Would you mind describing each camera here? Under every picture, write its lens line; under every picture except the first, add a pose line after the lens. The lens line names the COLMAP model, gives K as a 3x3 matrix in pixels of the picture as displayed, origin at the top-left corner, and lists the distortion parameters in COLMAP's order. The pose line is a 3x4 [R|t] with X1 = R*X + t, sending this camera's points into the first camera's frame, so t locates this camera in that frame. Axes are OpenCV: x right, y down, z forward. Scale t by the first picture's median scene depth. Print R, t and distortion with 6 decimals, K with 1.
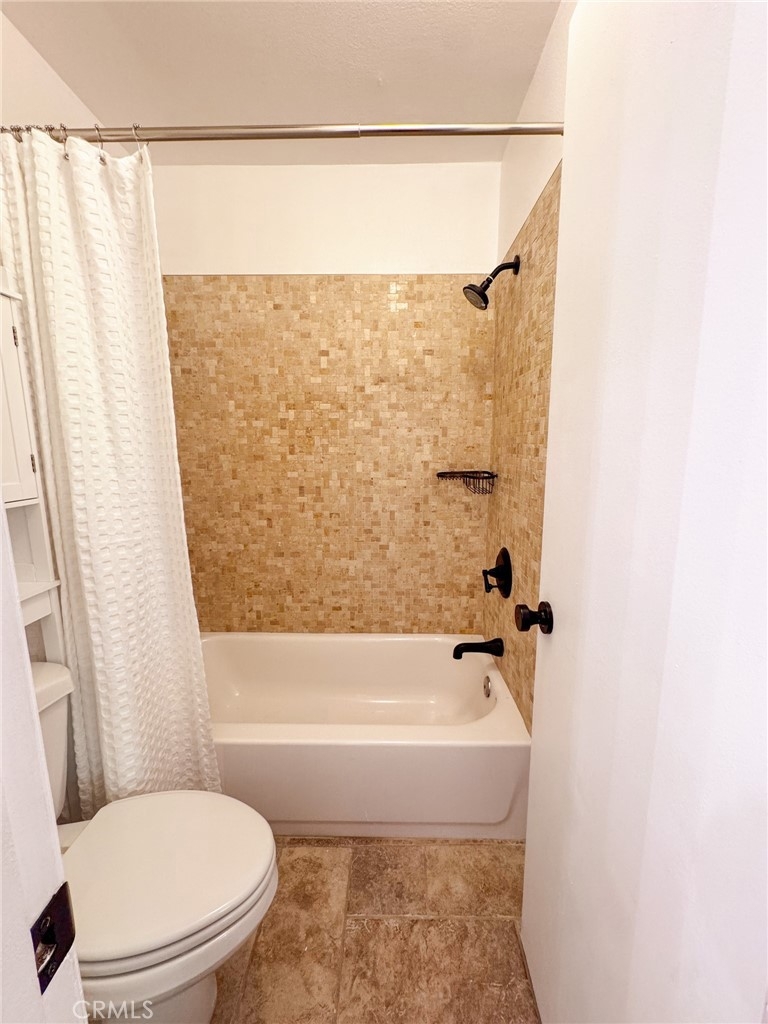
lens RADIAL K [[408.7, 0, 385.6], [0, 408.7, 511.6], [0, 0, 1]] dist [-0.003823, -0.000037]
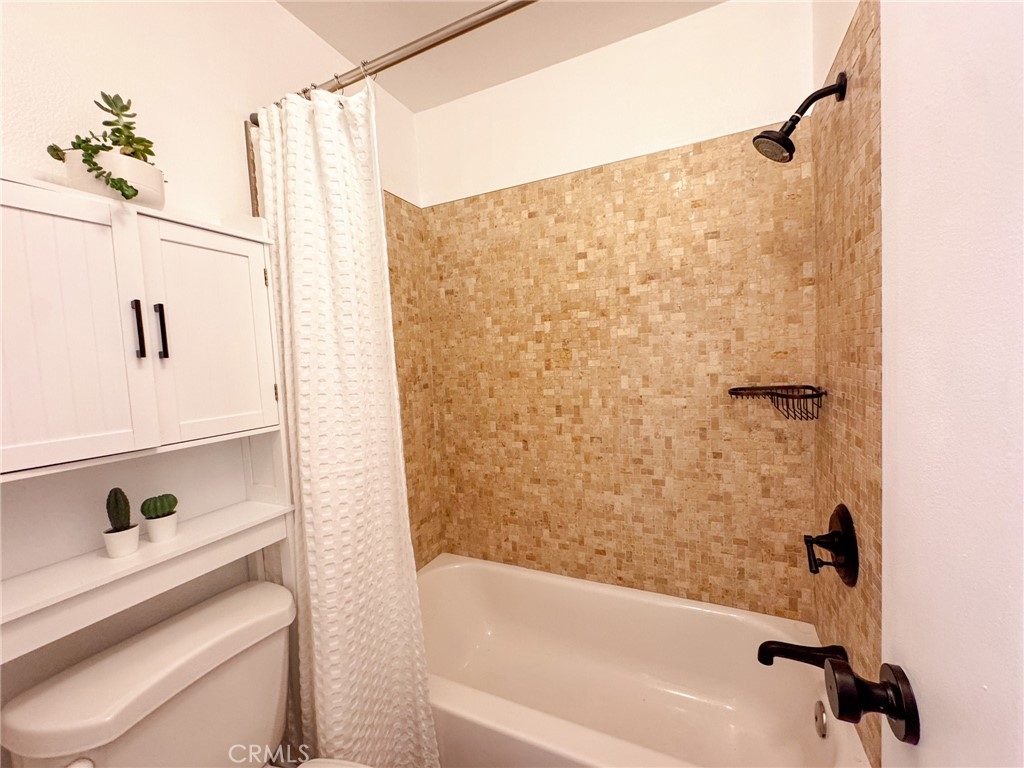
lens RADIAL K [[408.7, 0, 512.0], [0, 408.7, 383.2], [0, 0, 1]] dist [-0.003823, -0.000037]
pose [[0.910948, -0.017364, -0.412157, 0.073475], [-0.018895, 0.996309, -0.083736, -0.036162], [0.412089, 0.084067, 0.907257, 0.160823]]
